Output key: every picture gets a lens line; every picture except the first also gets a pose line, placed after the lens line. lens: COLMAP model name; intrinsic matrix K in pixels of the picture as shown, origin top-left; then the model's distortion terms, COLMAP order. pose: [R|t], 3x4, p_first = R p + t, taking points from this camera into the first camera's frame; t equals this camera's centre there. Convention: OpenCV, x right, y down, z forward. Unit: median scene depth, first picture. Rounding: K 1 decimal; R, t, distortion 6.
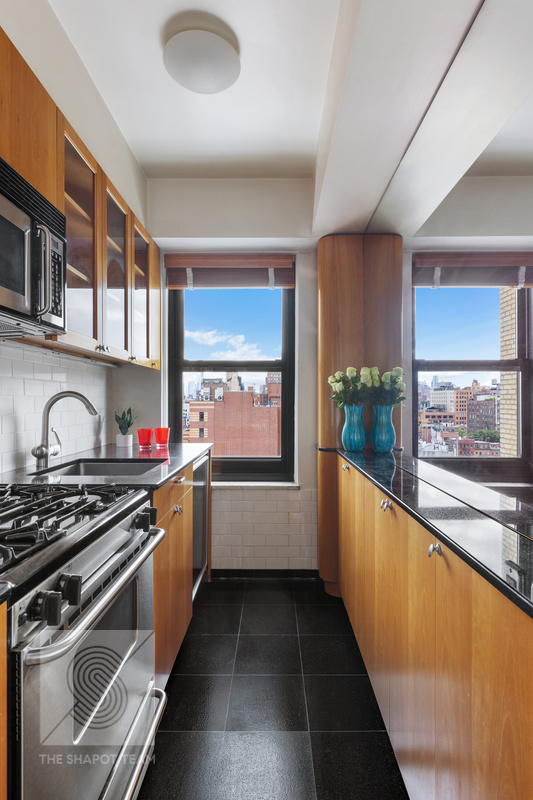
lens RADIAL K [[419.2, 0, 266.5], [0, 419.2, 400.0], [0, 0, 1]] dist [-0.001238, -0.001641]
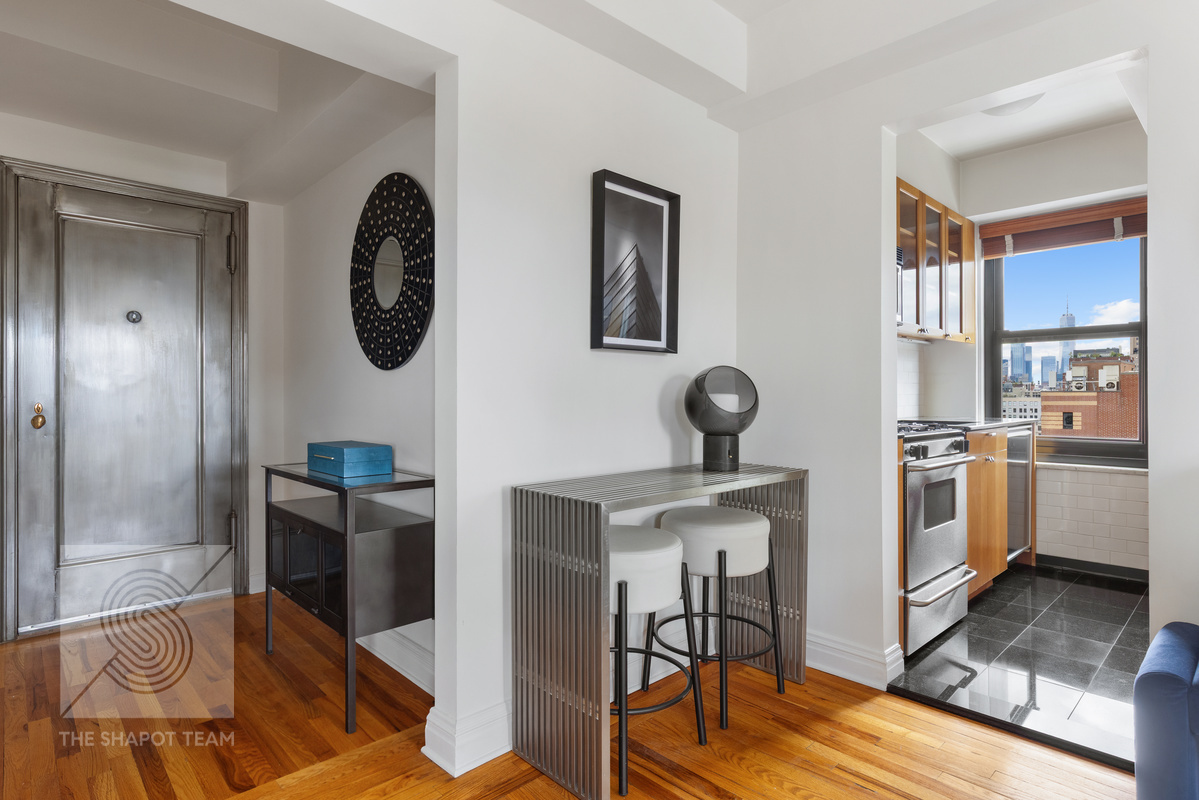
lens RADIAL K [[628.2, 0, 599.5], [0, 628.2, 400.0], [0, 0, 1]] dist [-0.001238, -0.001641]
pose [[0.701178, 0.004793, -0.712970, 0.190597], [0.005751, 0.999907, 0.012378, 0.040238], [0.712963, -0.012780, 0.701086, -0.700973]]
